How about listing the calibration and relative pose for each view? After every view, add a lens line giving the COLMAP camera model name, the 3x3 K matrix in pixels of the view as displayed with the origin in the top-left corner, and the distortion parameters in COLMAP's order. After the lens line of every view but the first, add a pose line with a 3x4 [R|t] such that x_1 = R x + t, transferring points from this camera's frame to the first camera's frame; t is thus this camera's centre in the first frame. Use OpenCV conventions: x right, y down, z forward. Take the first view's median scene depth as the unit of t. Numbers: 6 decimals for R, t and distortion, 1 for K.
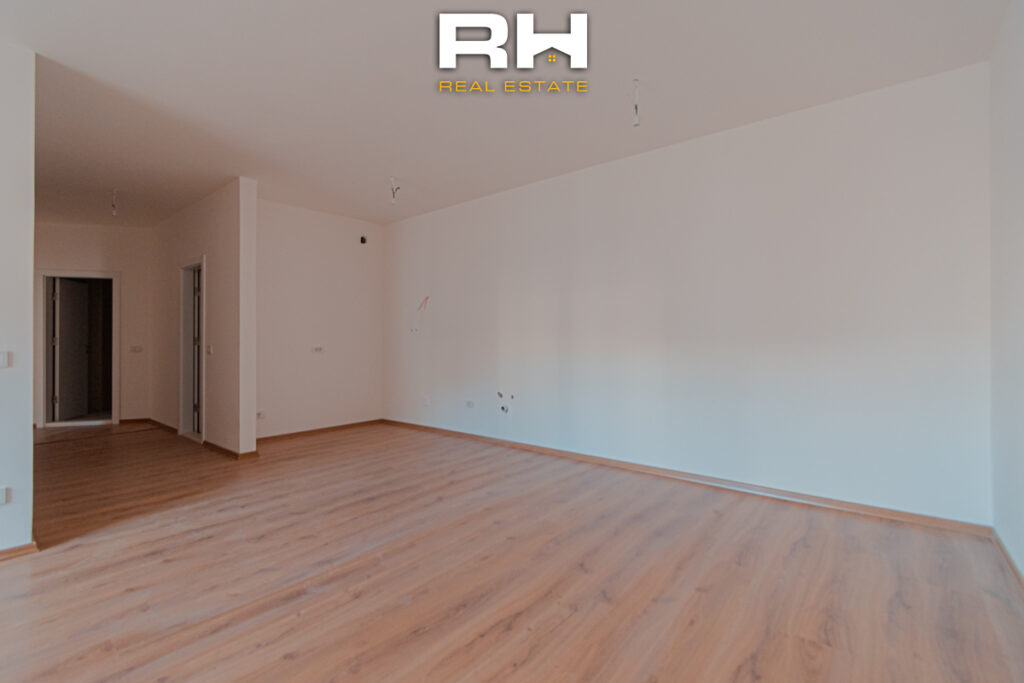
lens RADIAL K [[456.9, 0, 510.7], [0, 456.9, 343.3], [0, 0, 1]] dist [-0.000577, 0.000888]
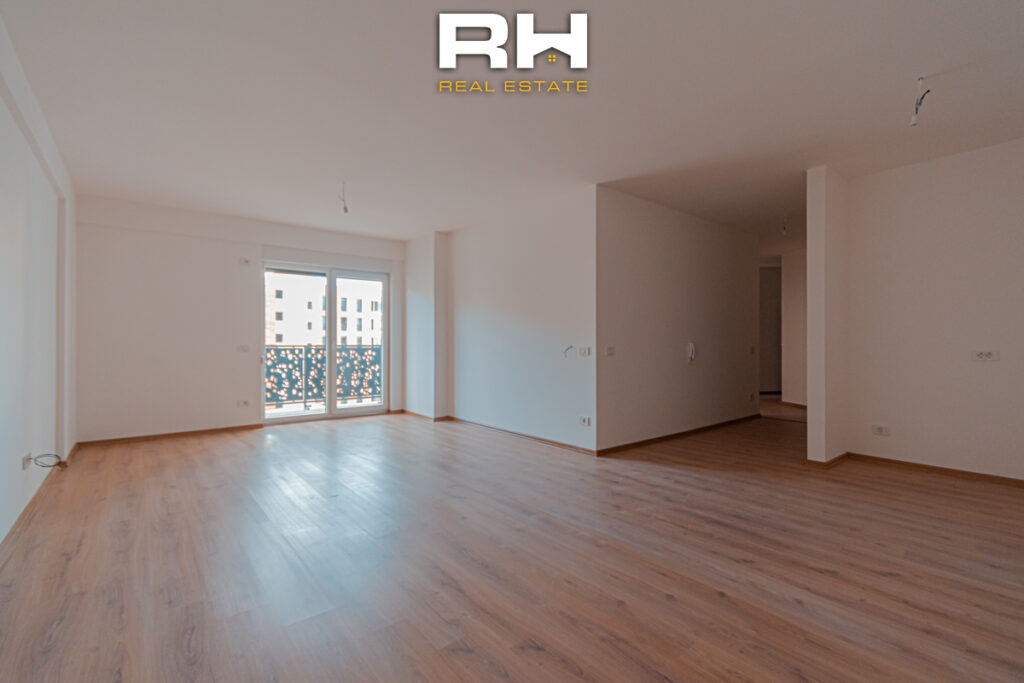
lens RADIAL K [[456.9, 0, 511.3], [0, 456.9, 338.7], [0, 0, 1]] dist [-0.000577, 0.000888]
pose [[-0.196866, -0.003659, -0.980424, 0.625736], [-0.007626, 0.999968, -0.002201, -0.006111], [0.980401, 0.007044, -0.196888, 0.778193]]
